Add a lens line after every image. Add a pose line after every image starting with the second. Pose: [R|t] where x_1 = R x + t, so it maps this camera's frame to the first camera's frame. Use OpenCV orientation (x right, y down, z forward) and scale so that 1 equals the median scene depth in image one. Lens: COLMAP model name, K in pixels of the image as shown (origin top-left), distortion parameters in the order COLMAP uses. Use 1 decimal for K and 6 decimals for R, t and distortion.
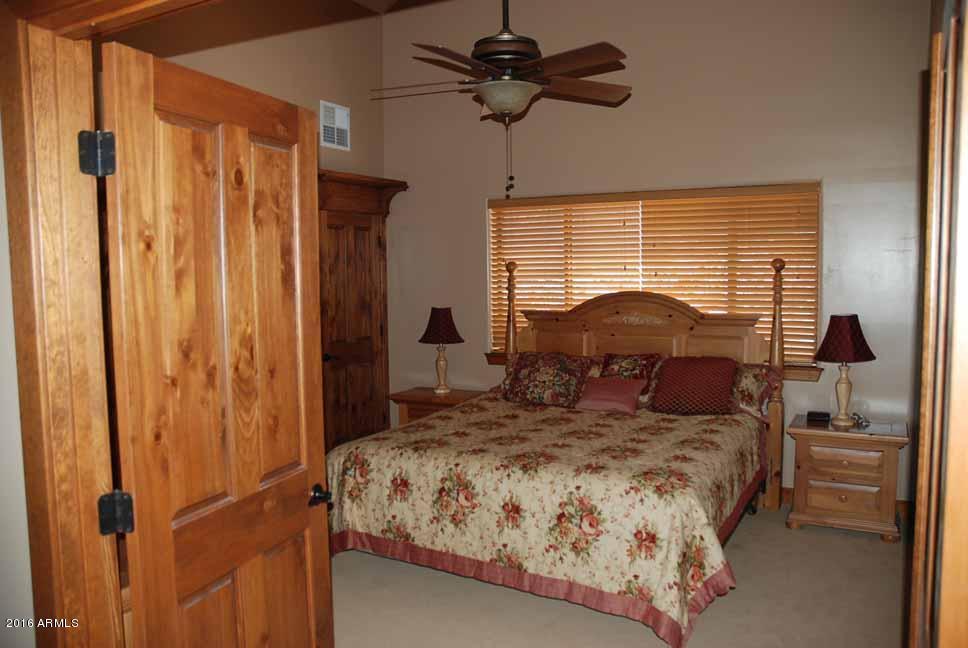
lens RADIAL K [[752.4, 0, 489.6], [0, 752.4, 326.2], [0, 0, 1]] dist [-0.167306, 0.146994]
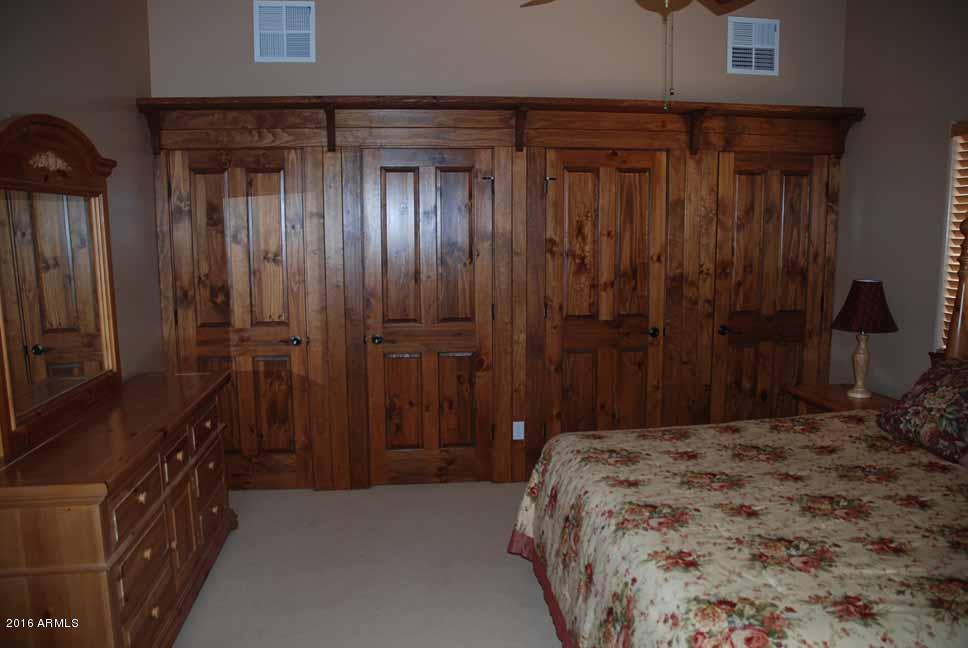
lens RADIAL K [[752.4, 0, 490.3], [0, 752.4, 323.0], [0, 0, 1]] dist [-0.167306, 0.146994]
pose [[0.594576, 0.113772, -0.795949, 0.283030], [-0.065959, 0.993503, 0.092738, -0.025826], [0.801329, -0.002640, 0.598218, 0.297339]]
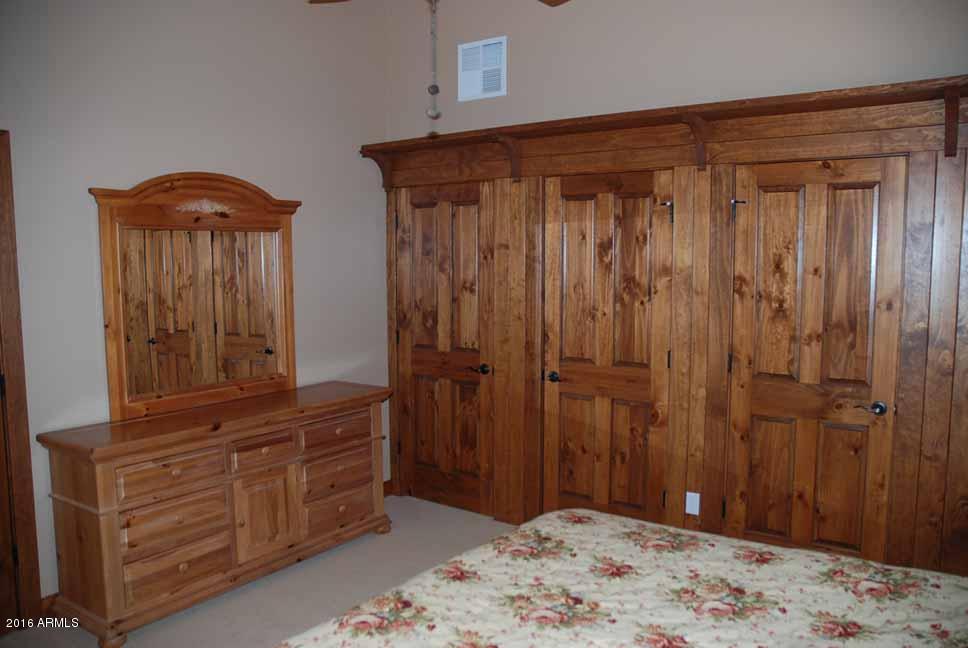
lens RADIAL K [[752.4, 0, 484.4], [0, 752.4, 323.0], [0, 0, 1]] dist [-0.167306, 0.146994]
pose [[-0.104397, 0.099843, -0.989511, 0.331739], [-0.075284, 0.991300, 0.107966, -0.056352], [0.991682, 0.085765, -0.095972, 0.666025]]
